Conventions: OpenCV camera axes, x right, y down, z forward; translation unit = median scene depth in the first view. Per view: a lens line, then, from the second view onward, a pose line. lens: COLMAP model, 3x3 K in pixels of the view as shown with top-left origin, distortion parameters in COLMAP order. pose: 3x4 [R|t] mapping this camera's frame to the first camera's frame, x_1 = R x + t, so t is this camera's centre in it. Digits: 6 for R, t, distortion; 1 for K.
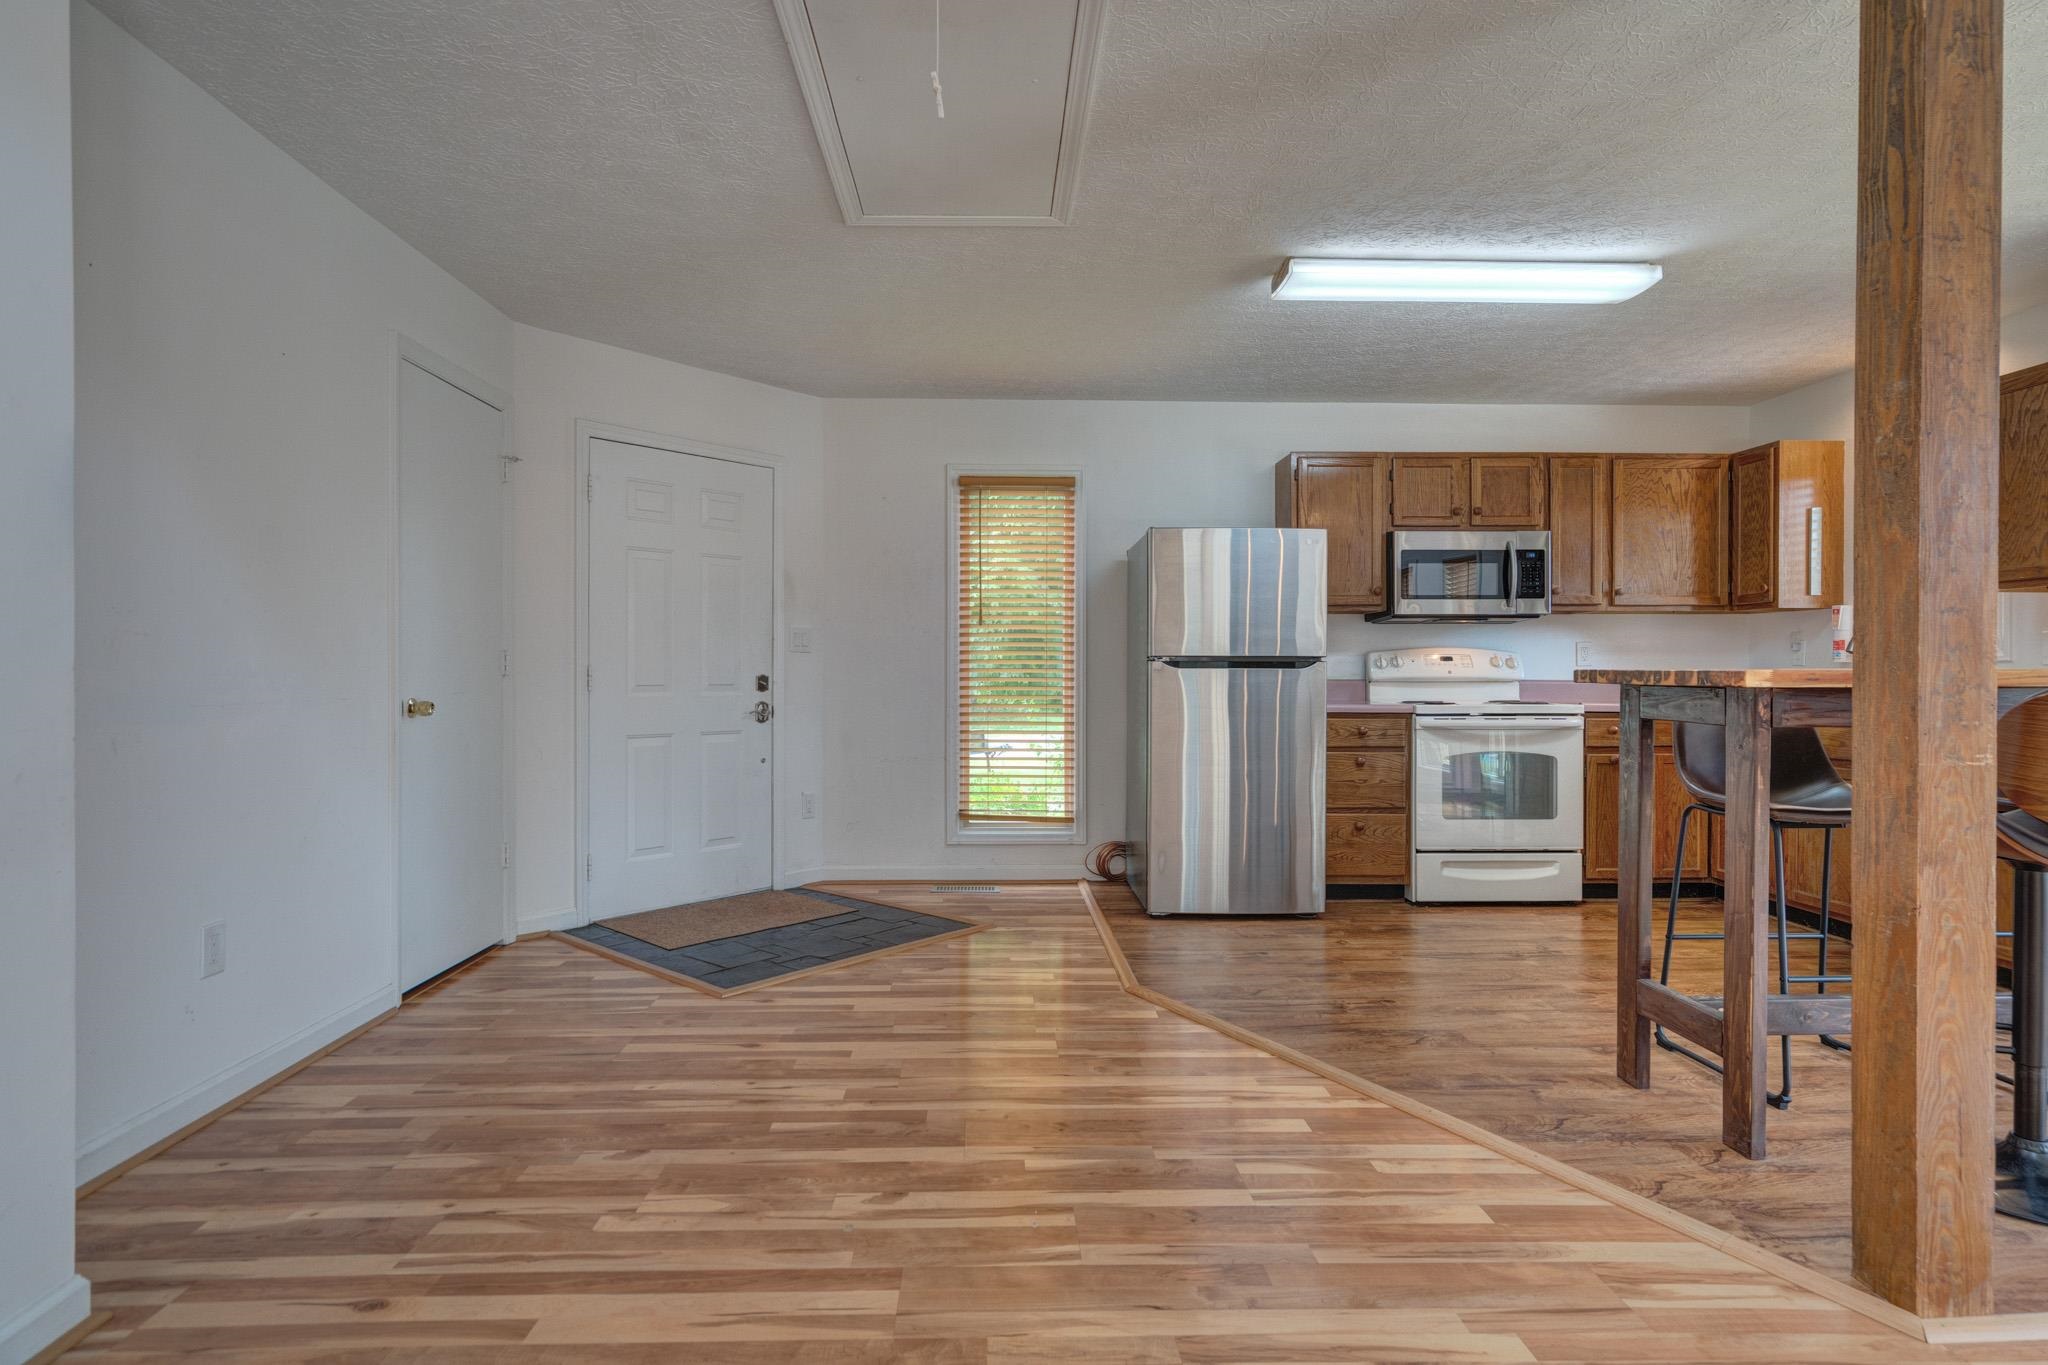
lens RADIAL K [[1063.3, 0, 1011.0], [0, 1063.3, 676.9], [0, 0, 1]] dist [0.005871, 0.000266]
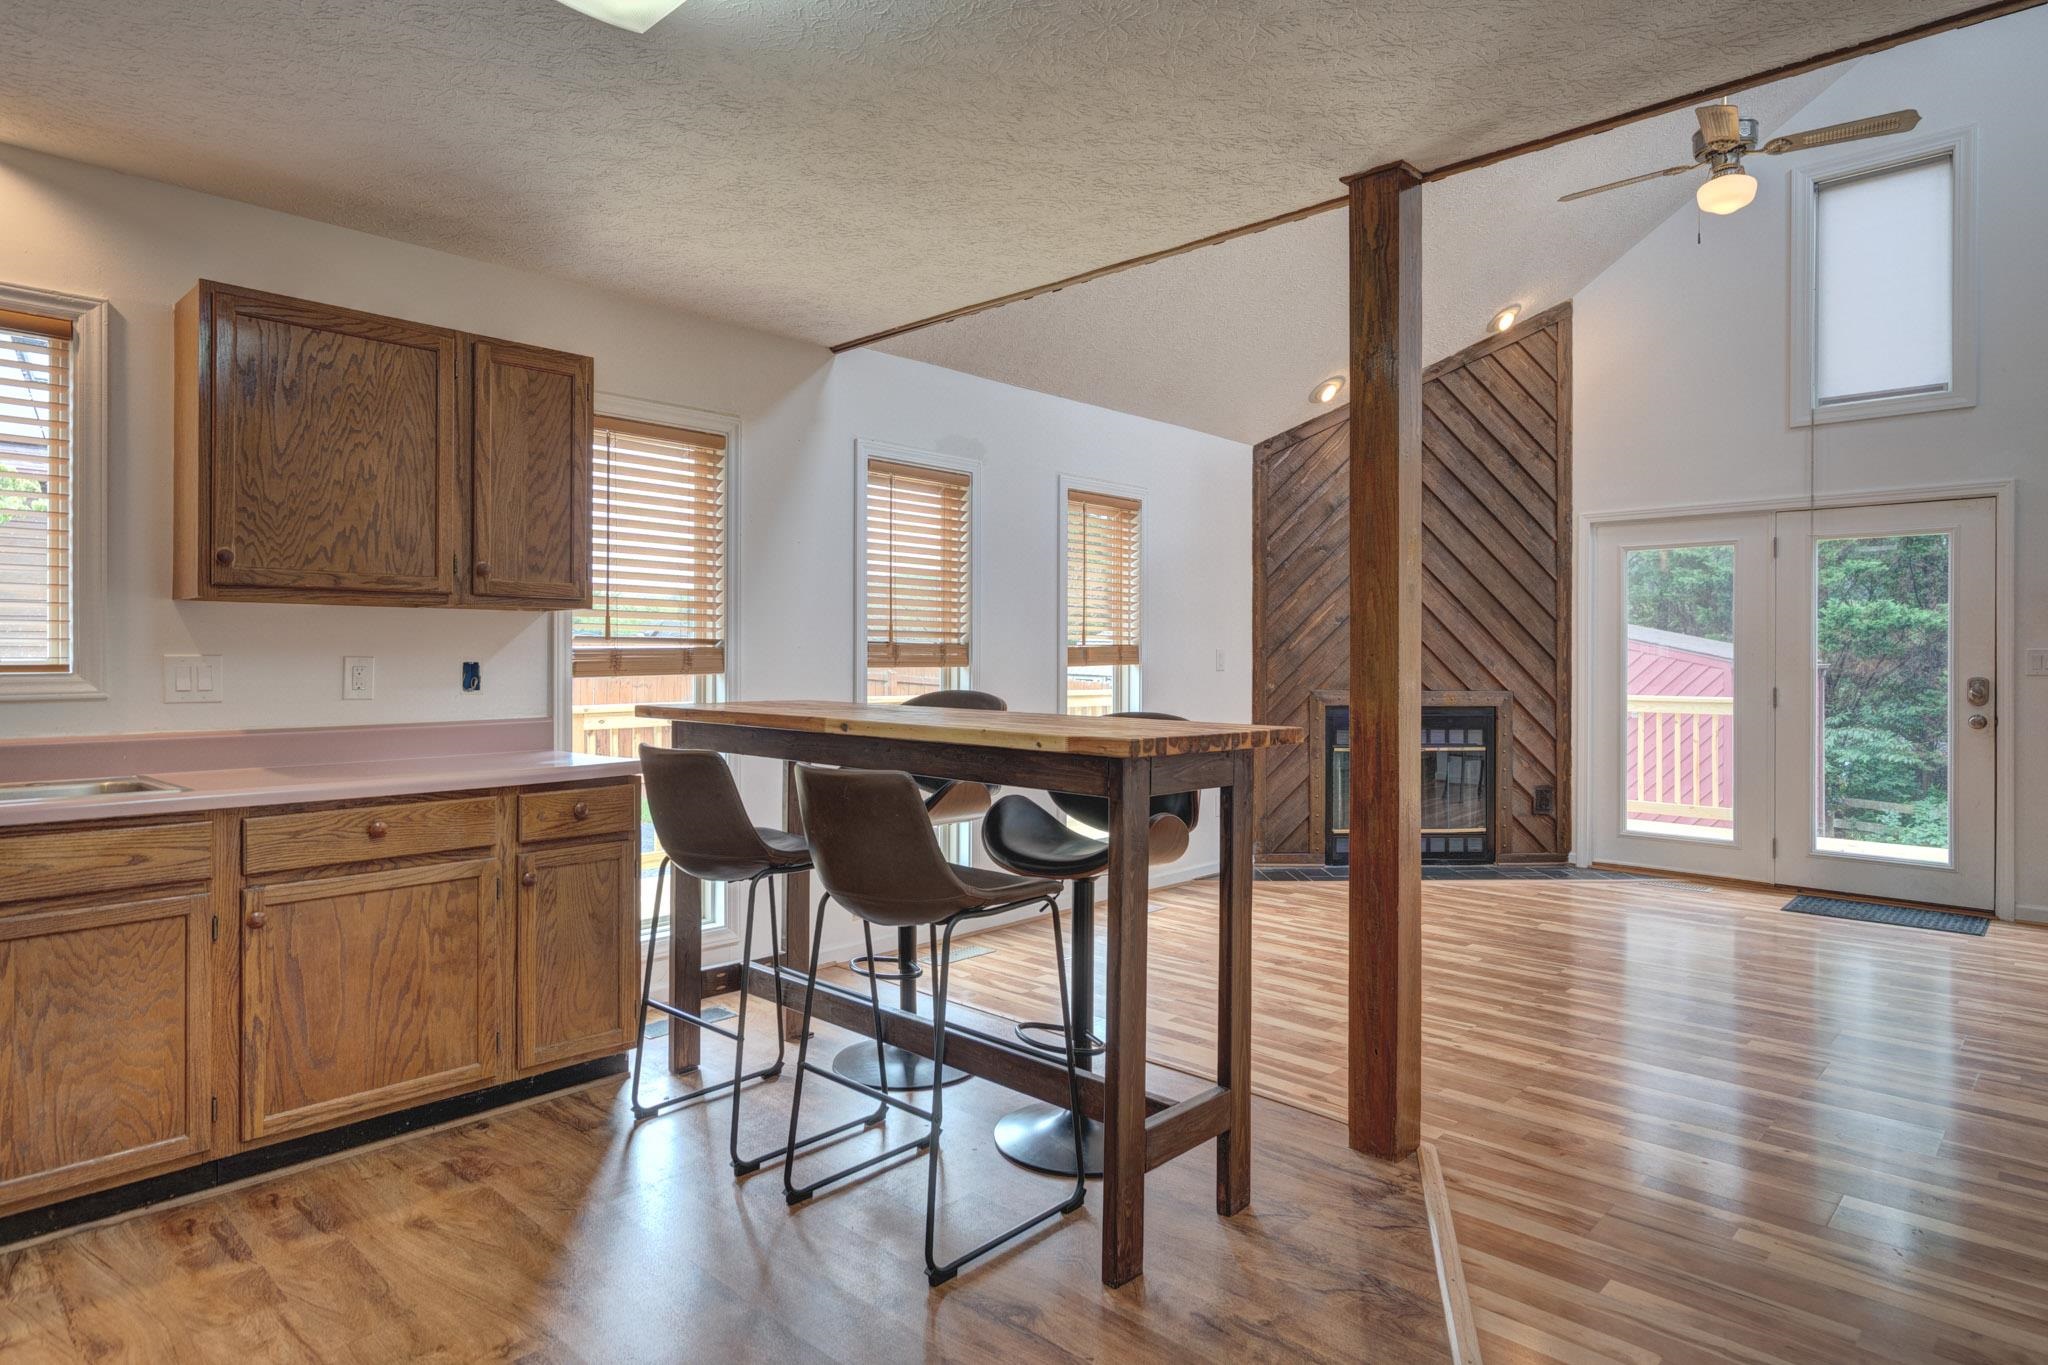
lens RADIAL K [[1155.7, 0, 1031.2], [0, 1155.7, 654.5], [0, 0, 1]] dist [0.002694, 0.001395]
pose [[-0.711681, -0.003238, 0.702495, 0.030502], [-0.002347, 0.999995, 0.002232, -0.037968], [-0.702498, -0.000061, -0.711685, 0.943547]]
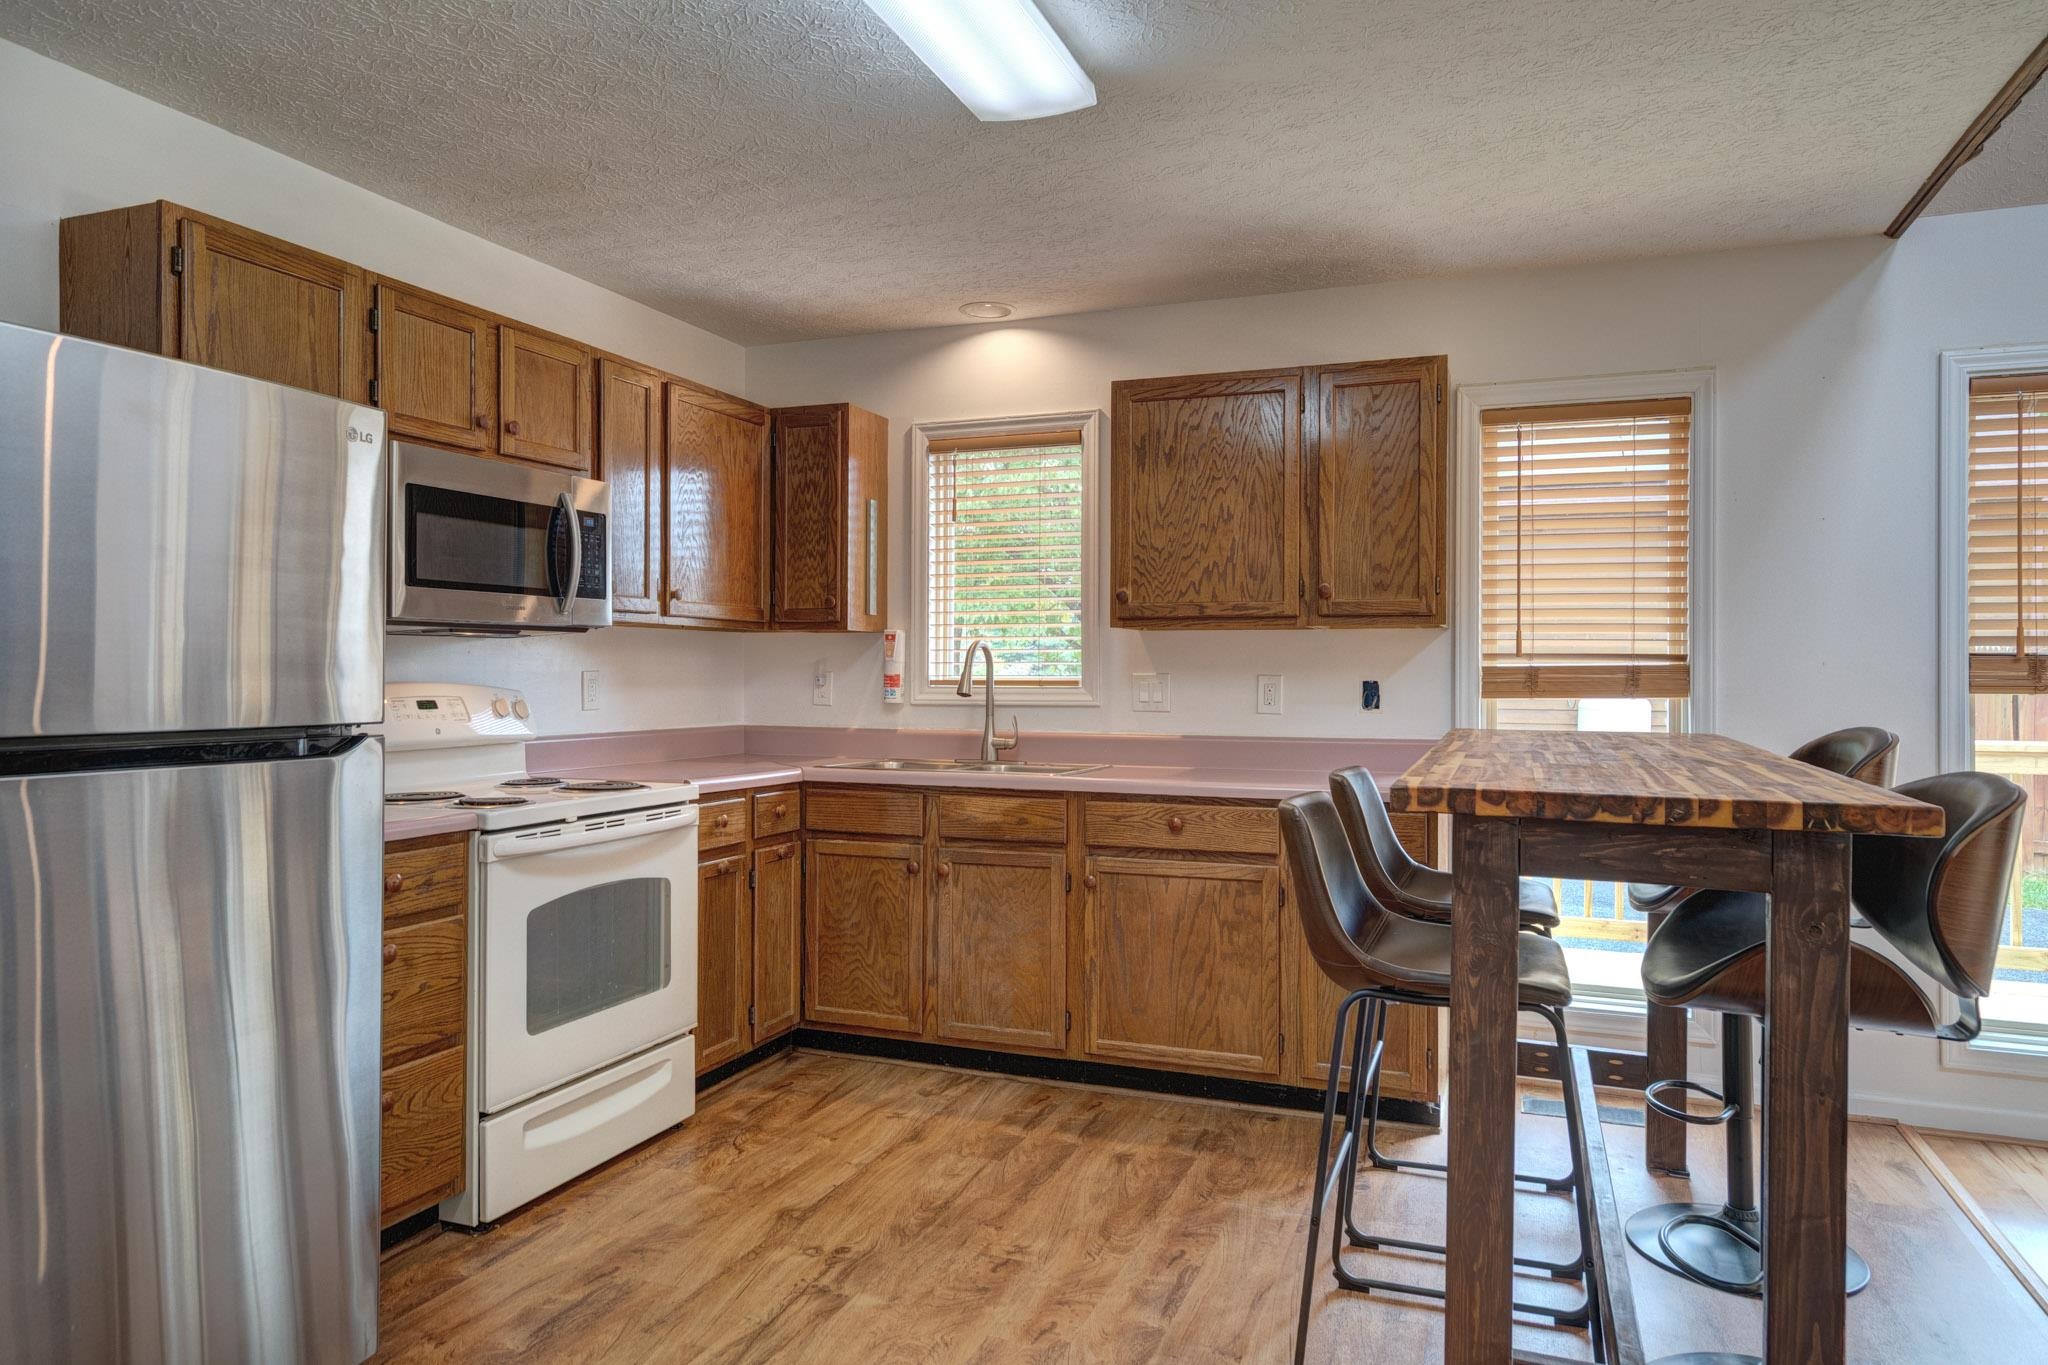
lens RADIAL K [[1316.7, 0, 1018.8], [0, 1316.7, 668.4], [0, 0, 1]] dist [0.002591, 0.002547]
pose [[0.390837, 0.002542, 0.920456, -0.070294], [0.000331, 0.999996, -0.002903, -0.036368], [-0.920460, 0.001439, 0.390835, 0.545936]]
